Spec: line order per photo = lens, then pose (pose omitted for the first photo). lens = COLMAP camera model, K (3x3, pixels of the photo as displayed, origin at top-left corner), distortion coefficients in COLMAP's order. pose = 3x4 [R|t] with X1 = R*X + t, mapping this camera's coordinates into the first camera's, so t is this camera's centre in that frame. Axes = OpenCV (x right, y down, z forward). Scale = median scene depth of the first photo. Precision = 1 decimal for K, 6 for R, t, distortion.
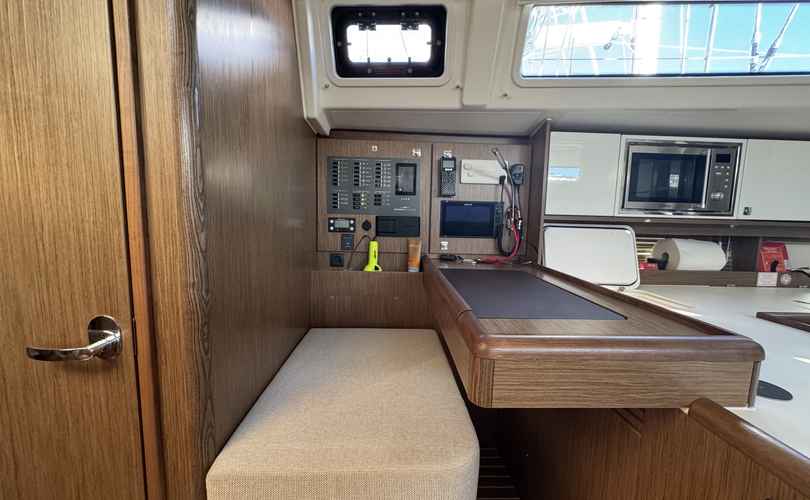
lens RADIAL K [[325.1, 0, 405.0], [0, 325.1, 250.0], [0, 0, 1]] dist [-0.010784, -0.000189]
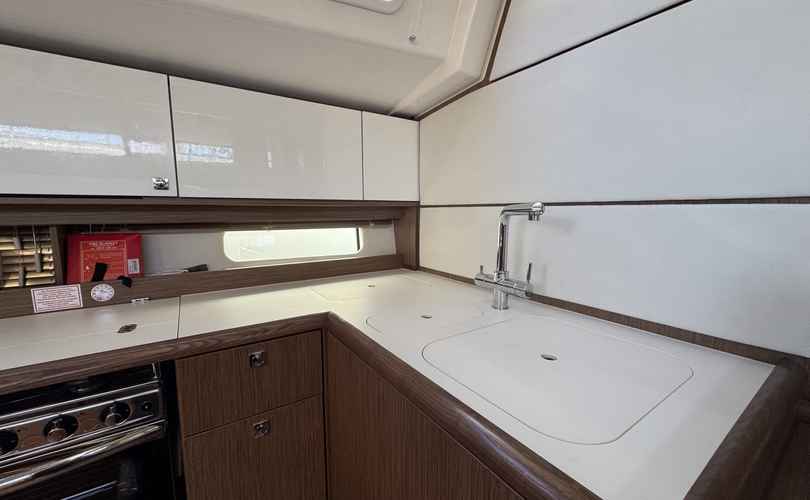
lens RADIAL K [[325.1, 0, 405.0], [0, 325.1, 250.0], [0, 0, 1]] dist [-0.010784, -0.000189]
pose [[0.848084, -0.085126, 0.522979, 1.365325], [0.075631, 0.996352, 0.039530, 0.029112], [-0.524436, 0.006028, 0.851428, 0.171467]]
